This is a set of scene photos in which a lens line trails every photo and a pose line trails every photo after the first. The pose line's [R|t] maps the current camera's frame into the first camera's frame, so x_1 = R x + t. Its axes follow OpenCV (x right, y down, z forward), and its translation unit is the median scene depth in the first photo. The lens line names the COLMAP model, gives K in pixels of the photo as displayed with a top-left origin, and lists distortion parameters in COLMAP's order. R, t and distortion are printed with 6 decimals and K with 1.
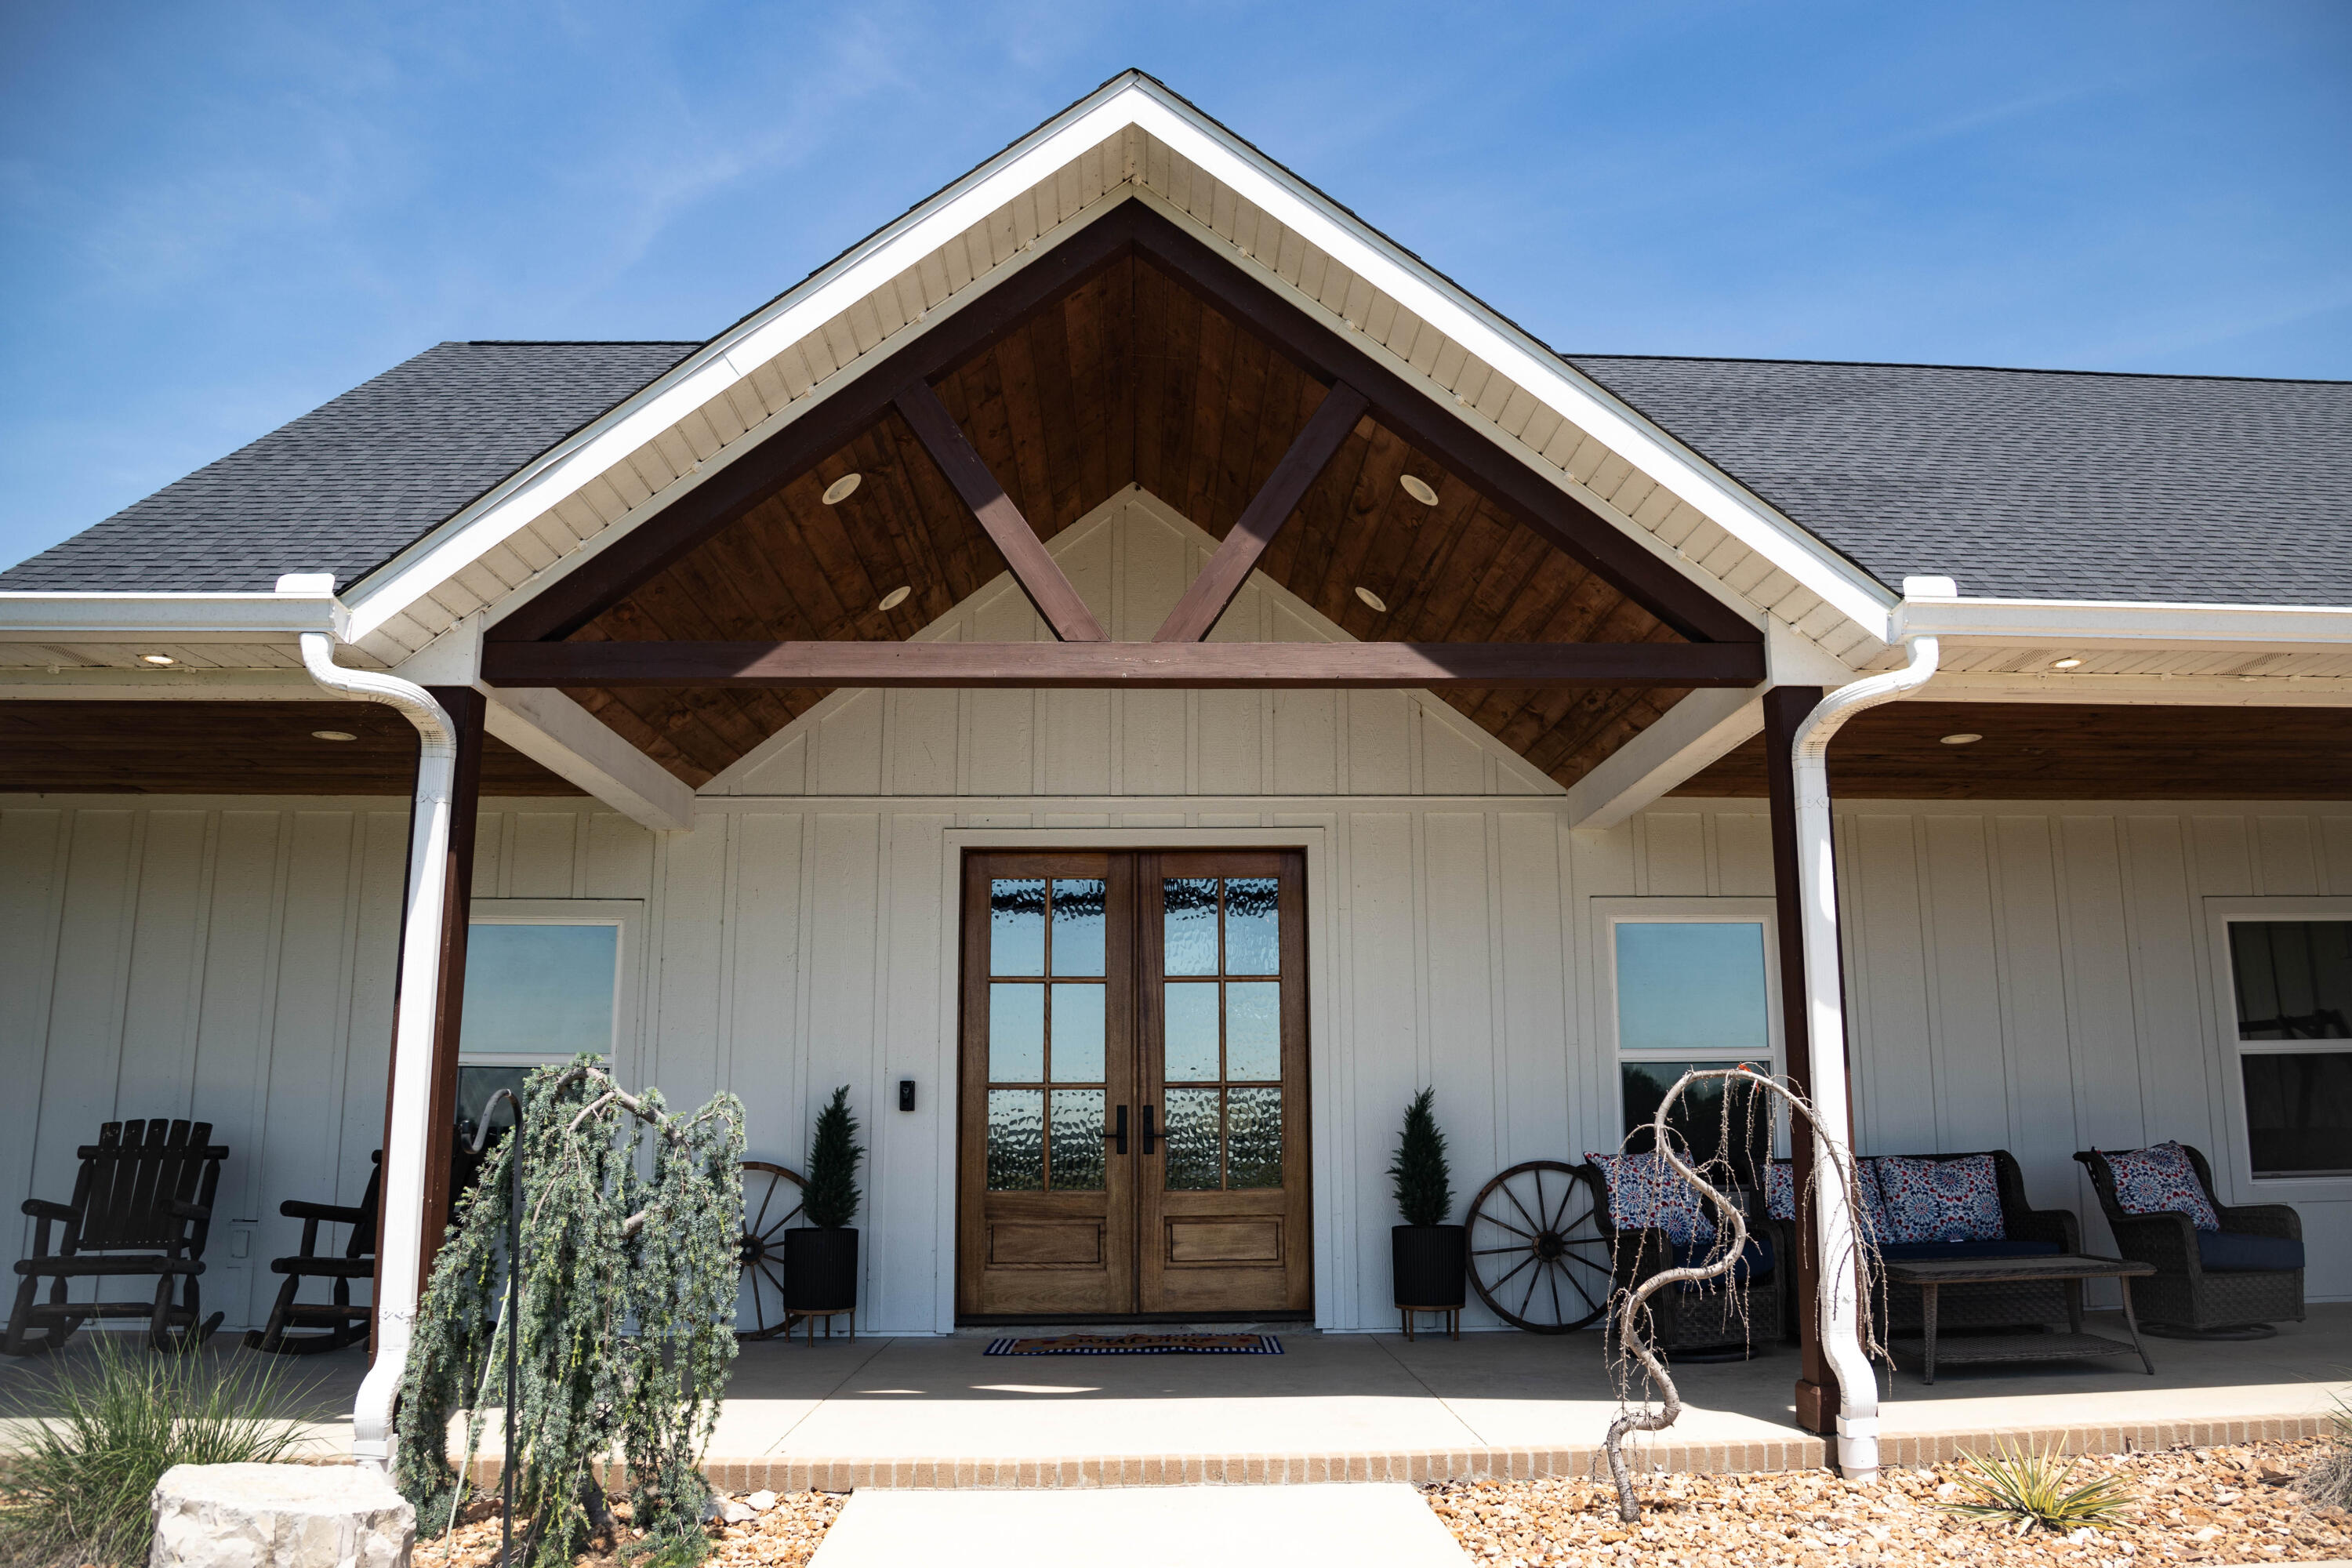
lens RADIAL K [[1681.8, 0, 1226.2], [0, 1681.8, 808.8], [0, 0, 1]] dist [-0.155732, 0.116256]
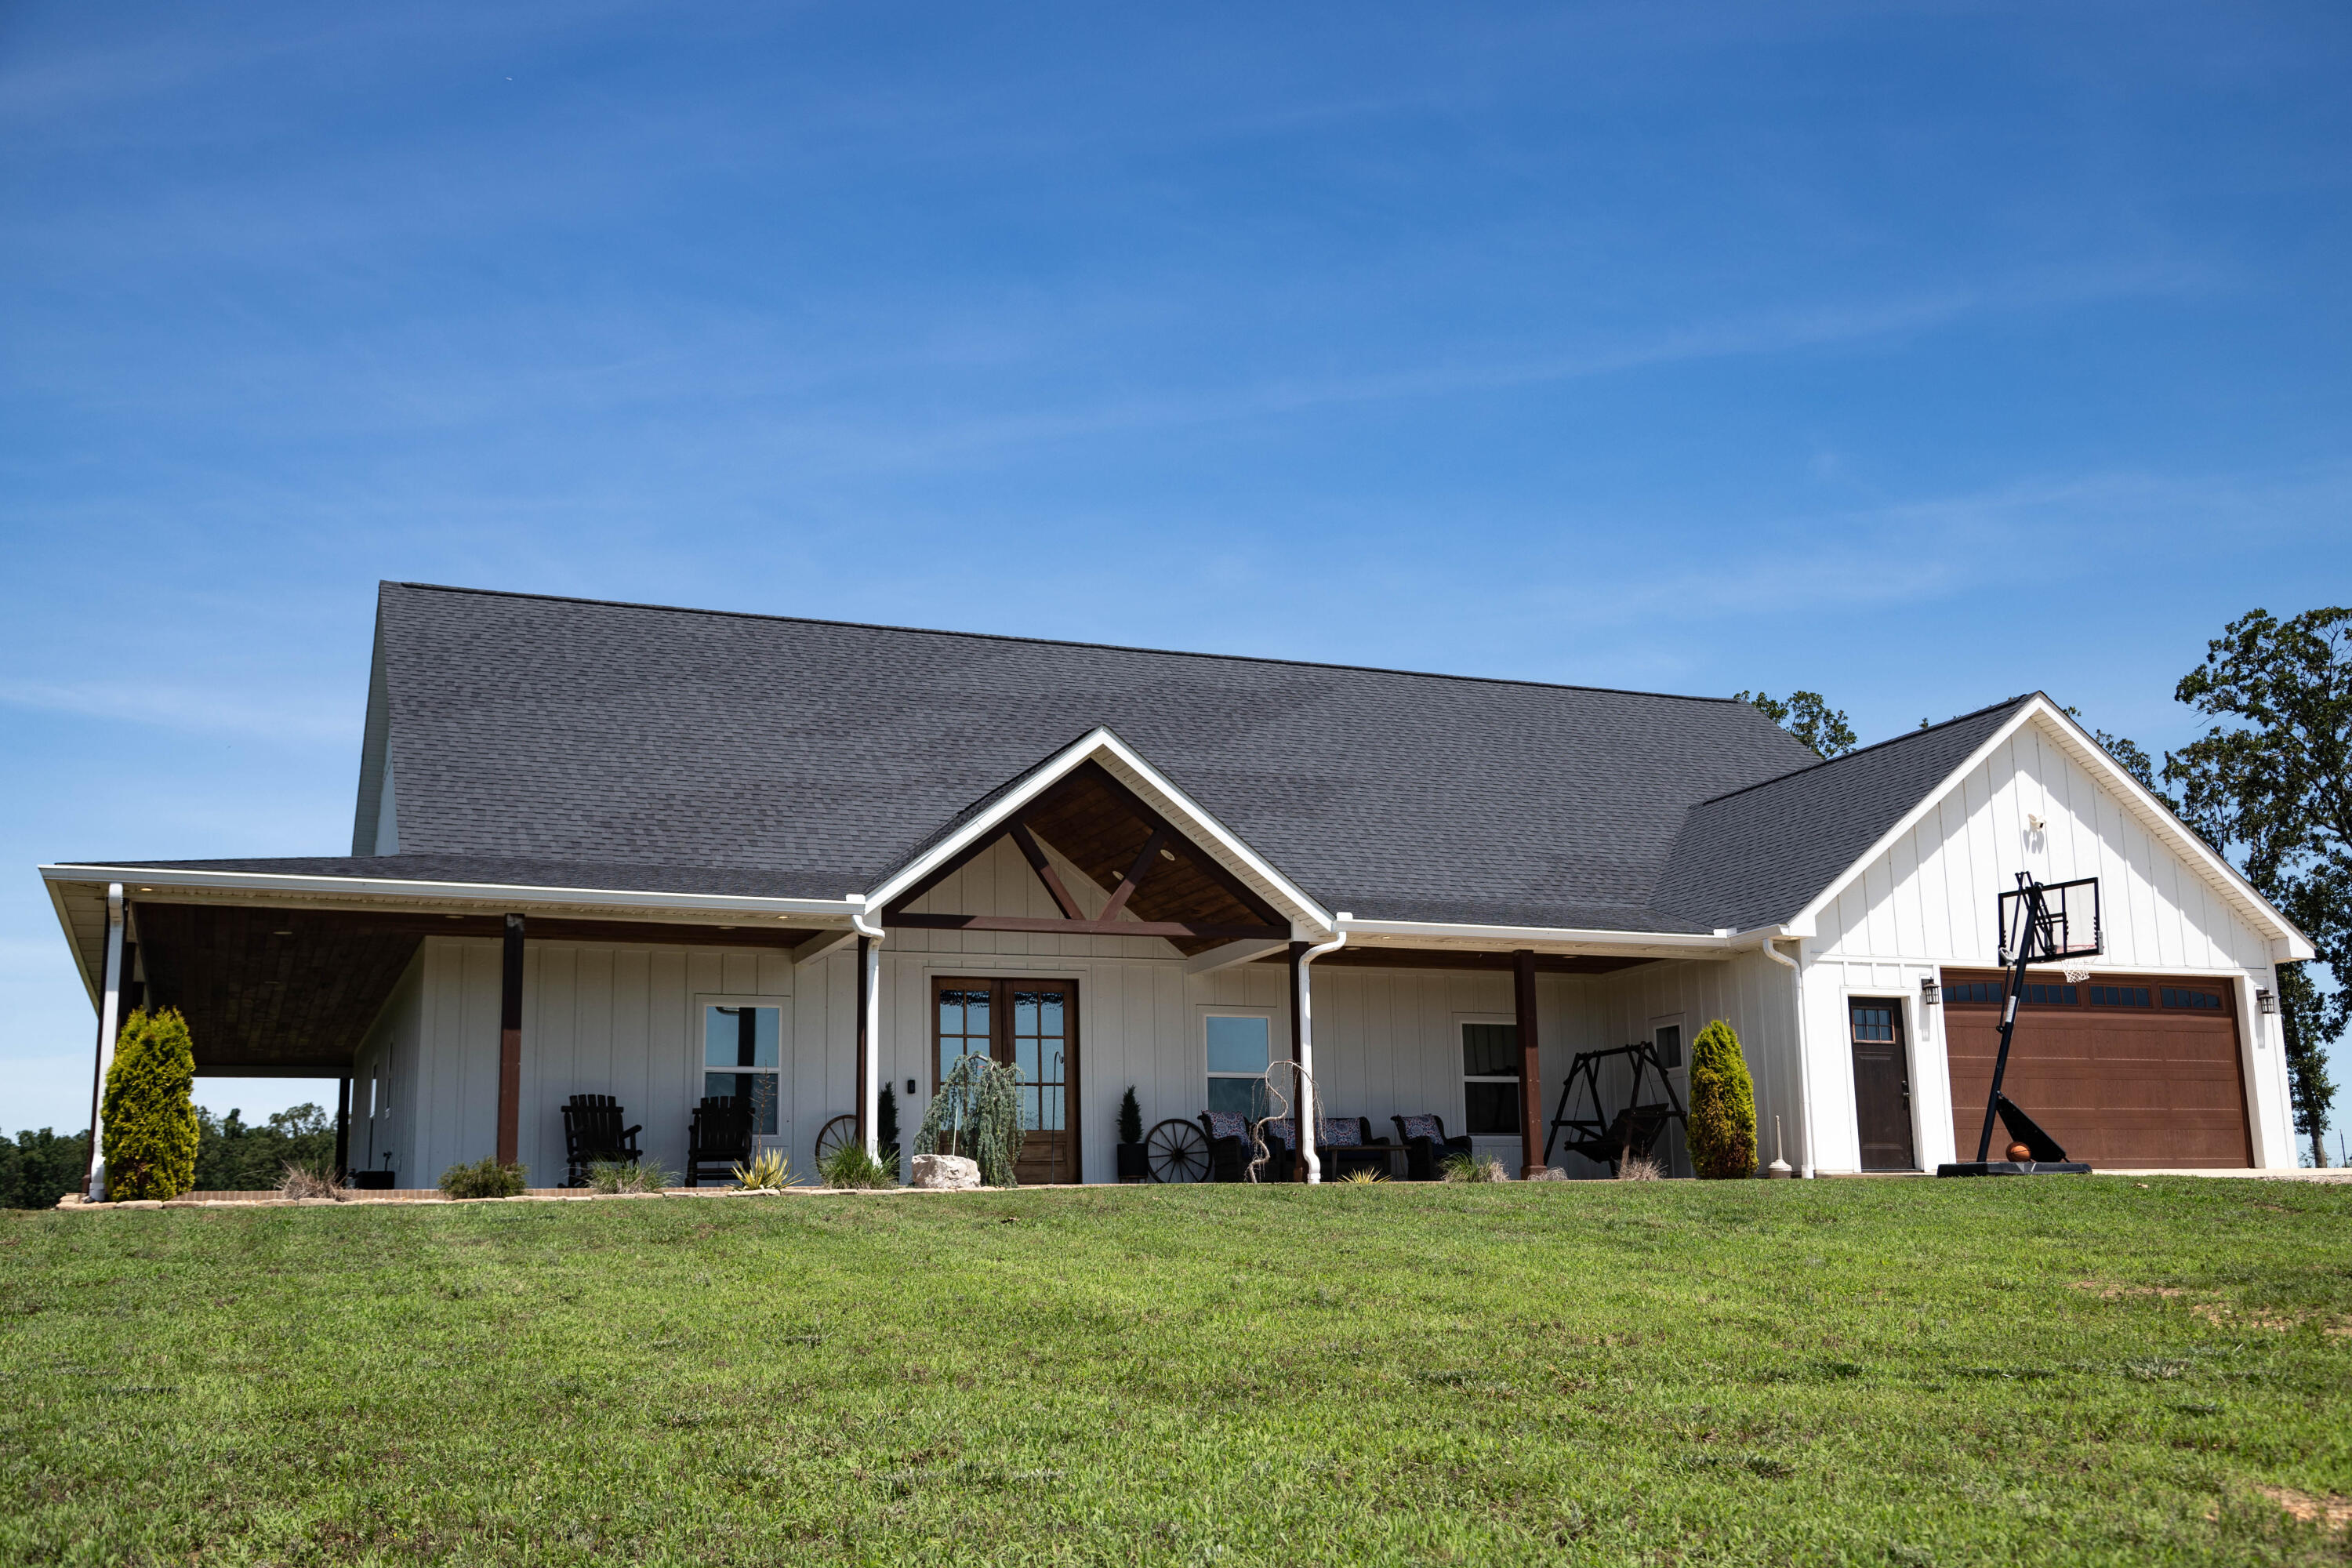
lens RADIAL K [[2273.9, 0, 1176.0], [0, 2273.9, 784.0], [0, 0, 1]] dist [-0.012435, 0.007038]
pose [[0.942195, 0.056325, 0.330298, -0.895777], [-0.048111, 0.998297, -0.032996, -0.152088], [-0.331594, 0.015198, 0.943300, -2.028939]]
